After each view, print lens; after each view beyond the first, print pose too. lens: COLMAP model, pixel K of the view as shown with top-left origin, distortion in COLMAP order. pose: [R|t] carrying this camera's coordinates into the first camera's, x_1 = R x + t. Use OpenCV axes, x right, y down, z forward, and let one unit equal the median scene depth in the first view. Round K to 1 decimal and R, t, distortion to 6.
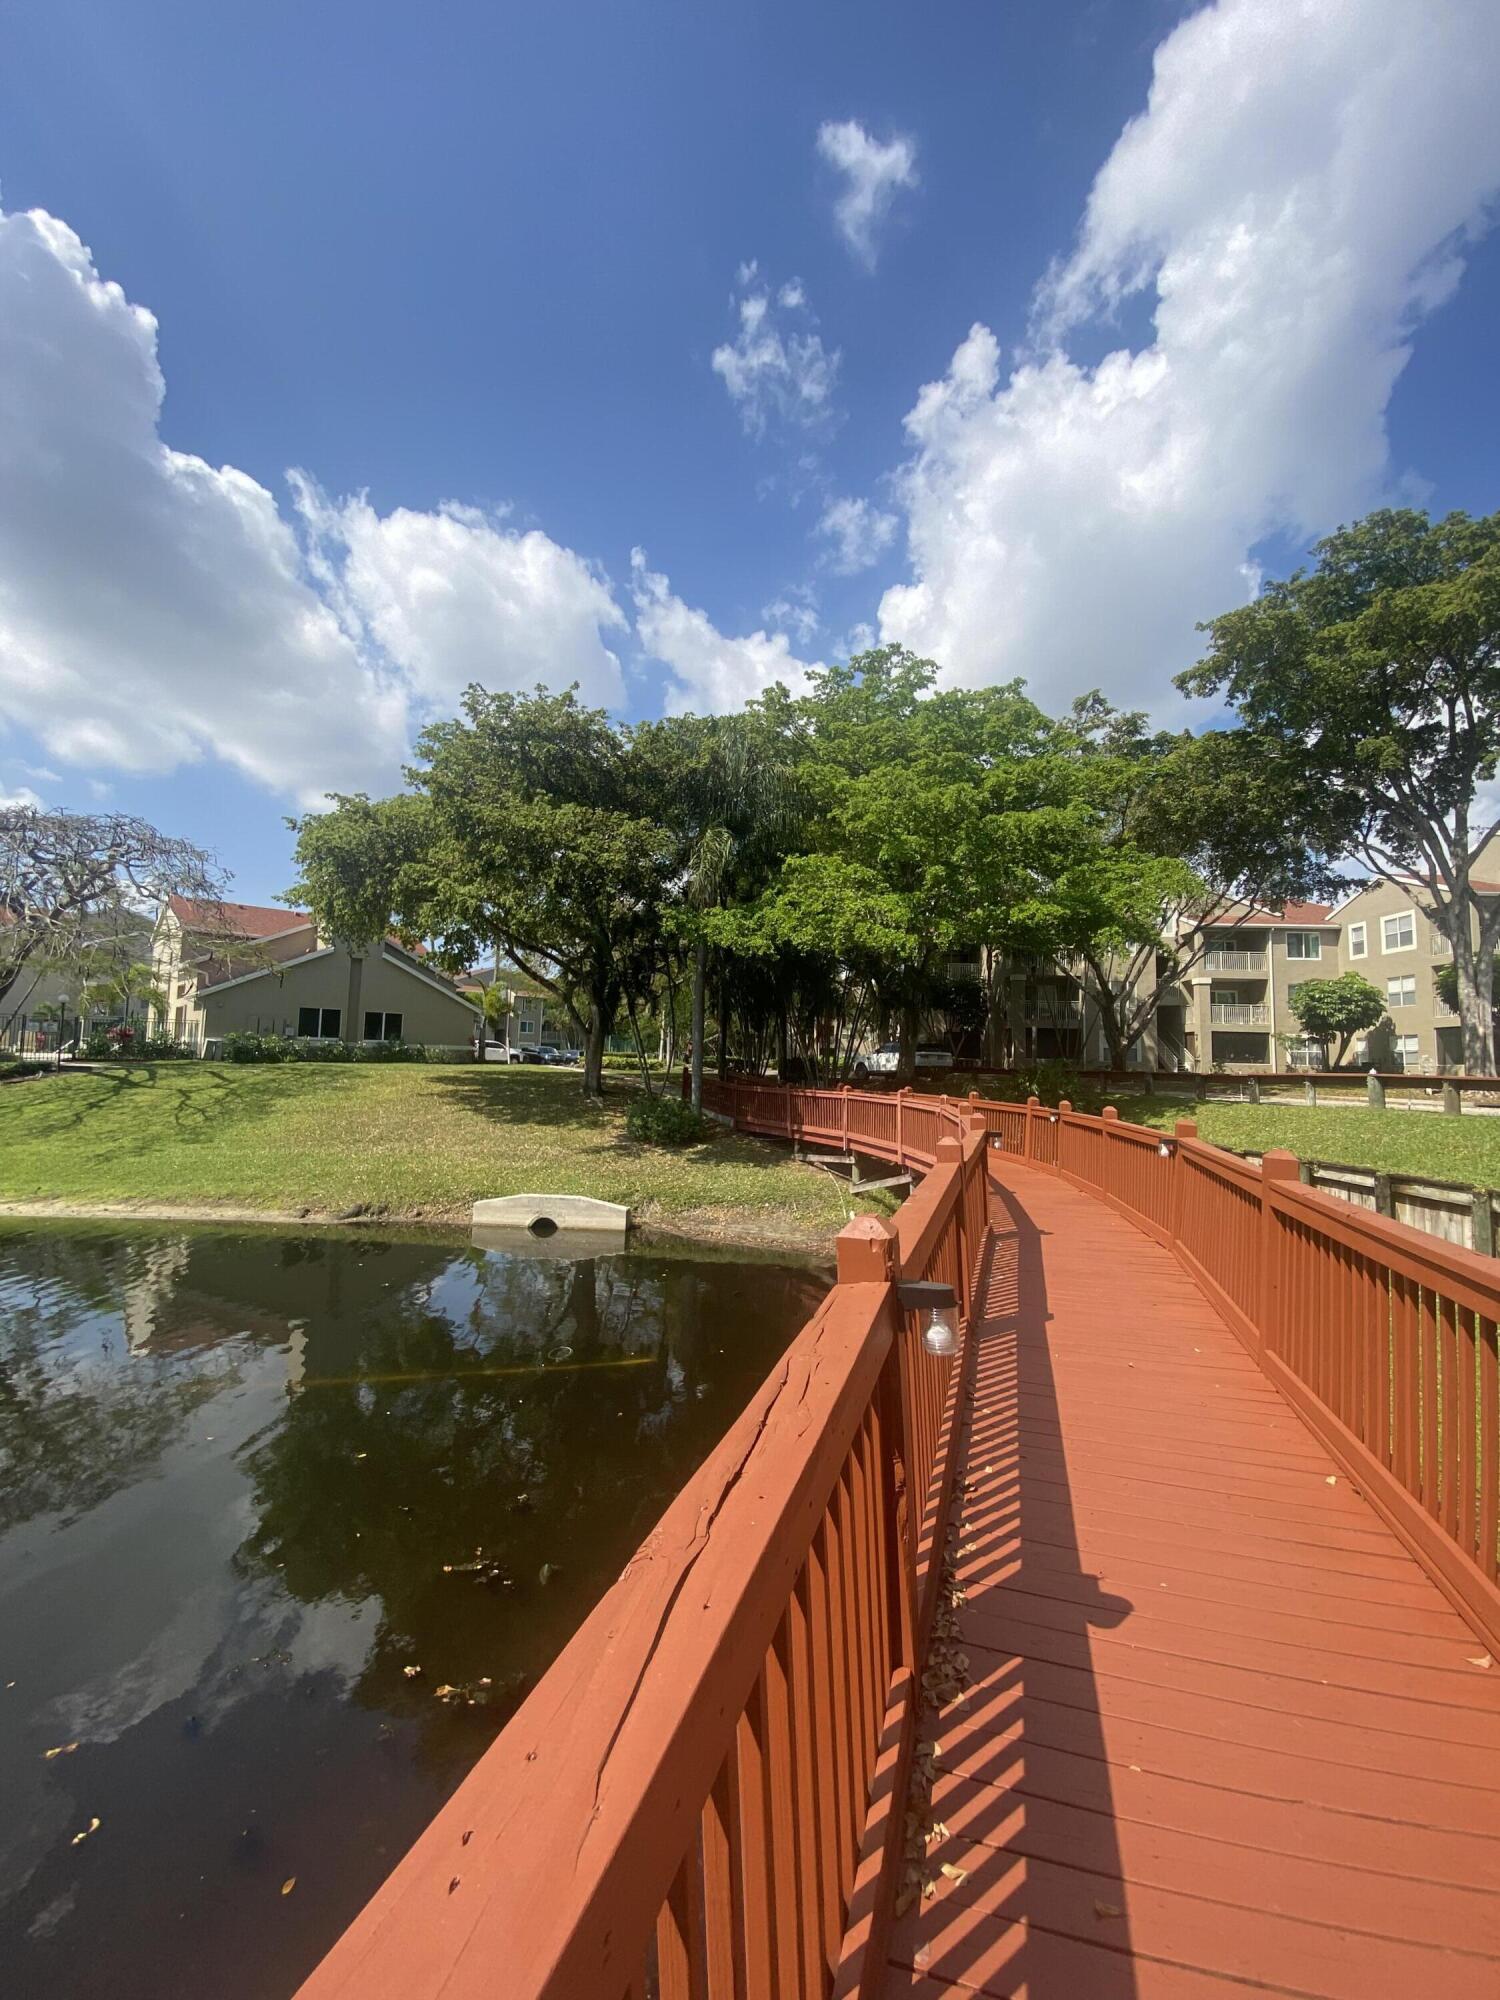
lens RADIAL K [[804.5, 0, 740.0], [0, 804.5, 1003.1], [0, 0, 1]] dist [0.003412, 0.000069]
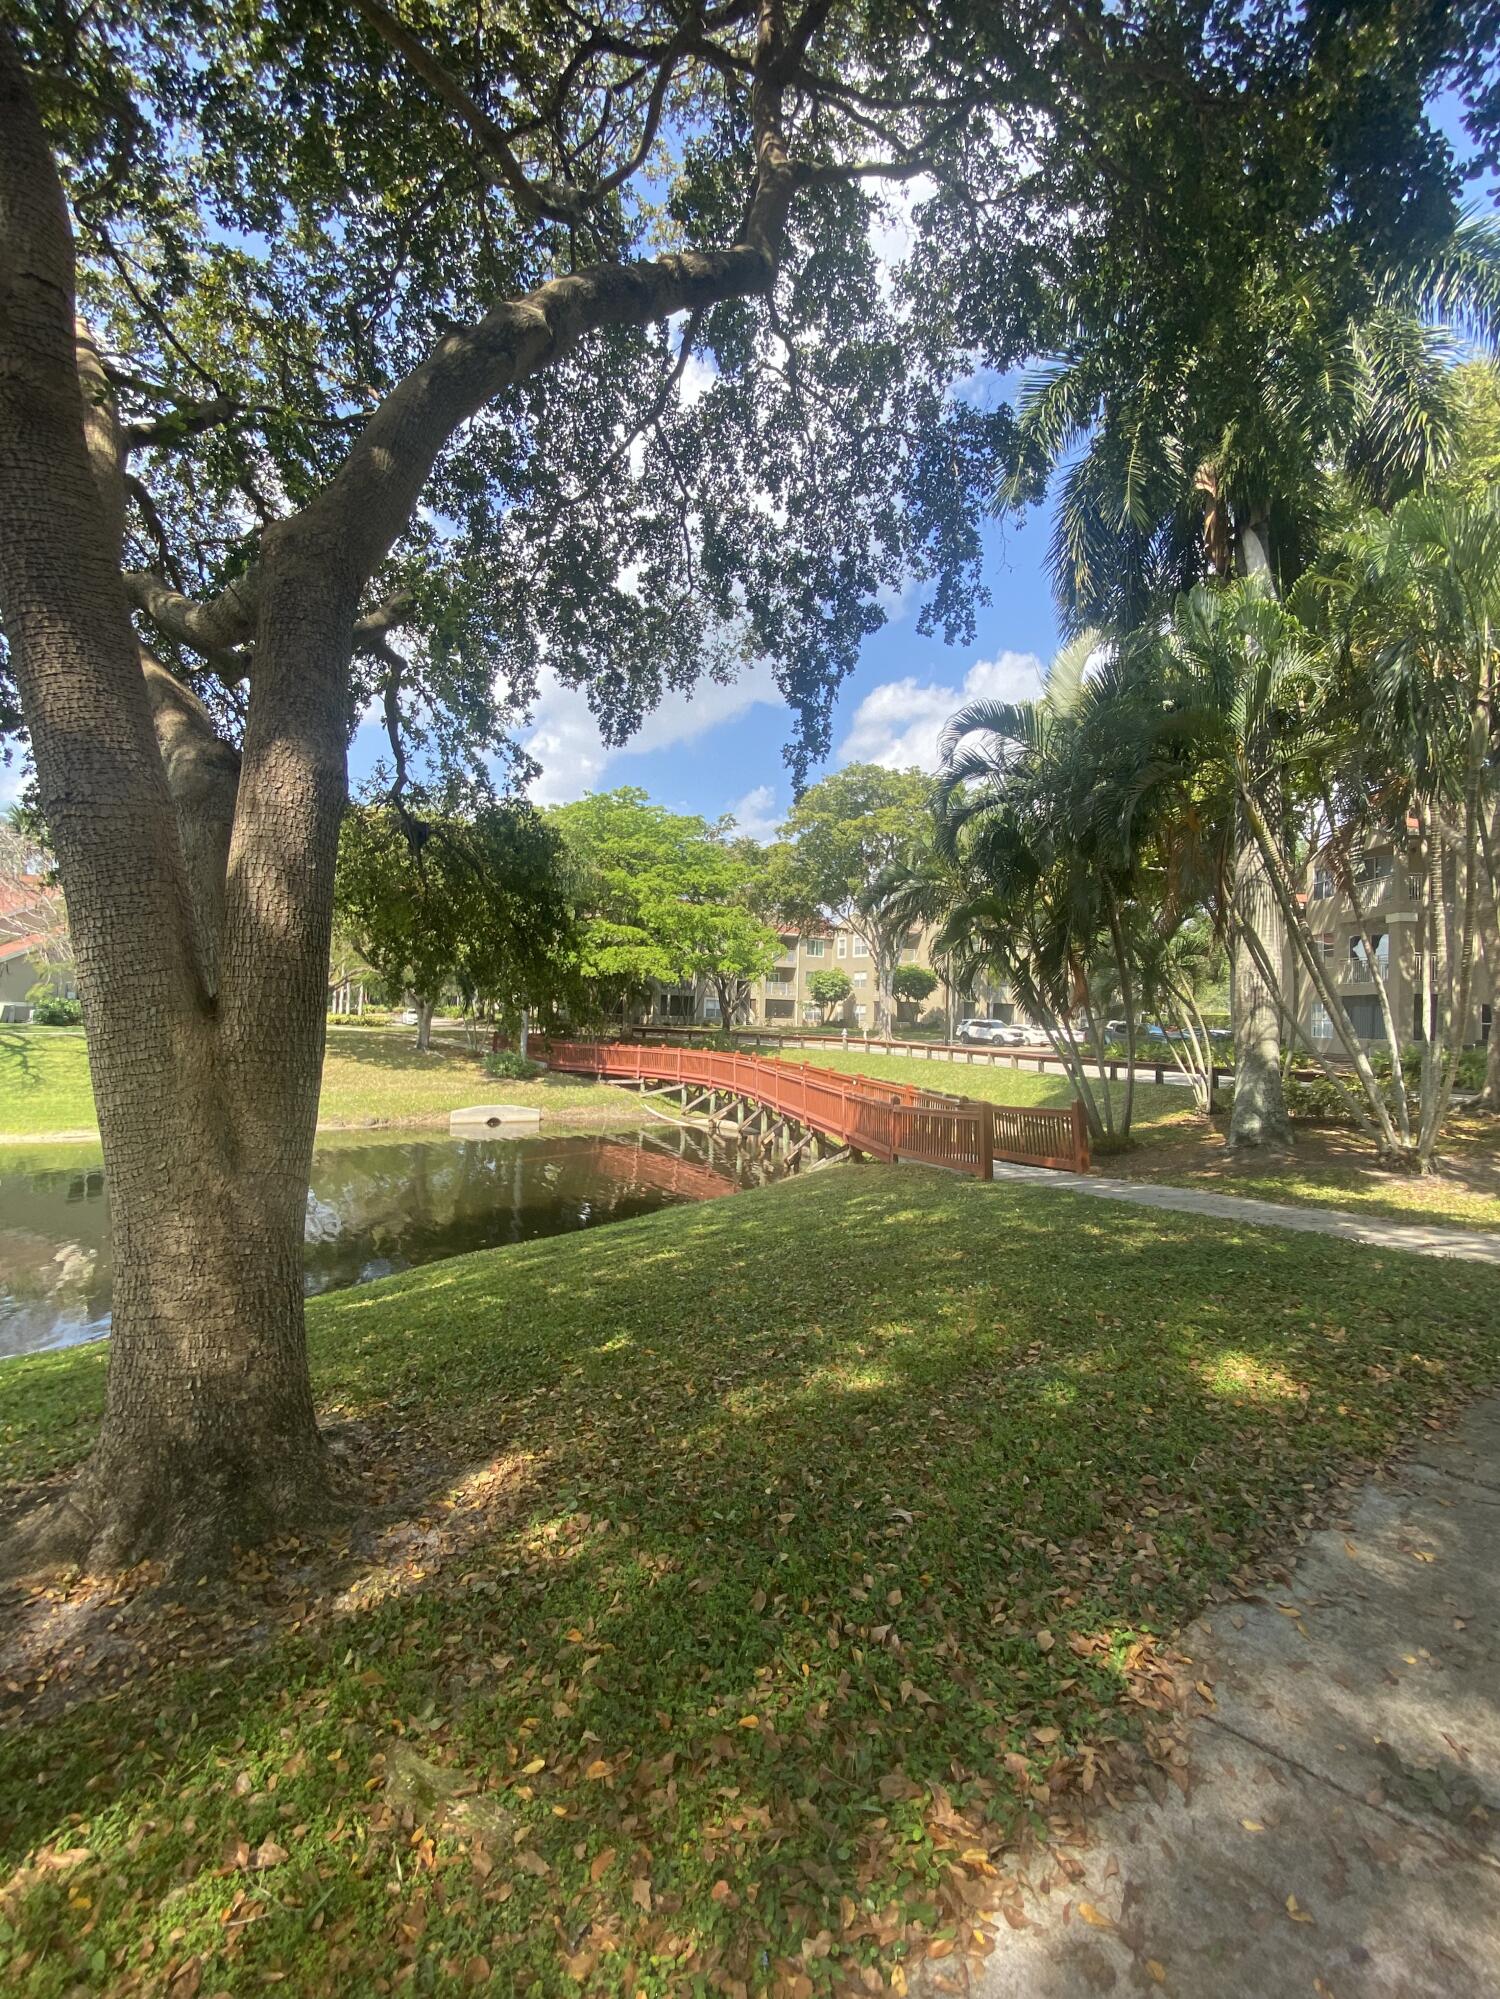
lens RADIAL K [[804.1, 0, 752.1], [0, 804.1, 1001.6], [0, 0, 1]] dist [0.003412, 0.000069]
pose [[0.852811, 0.011366, 0.522096, -0.298410], [-0.050676, 0.996846, 0.061075, -0.063181], [-0.519755, -0.078543, 0.850697, -0.377091]]
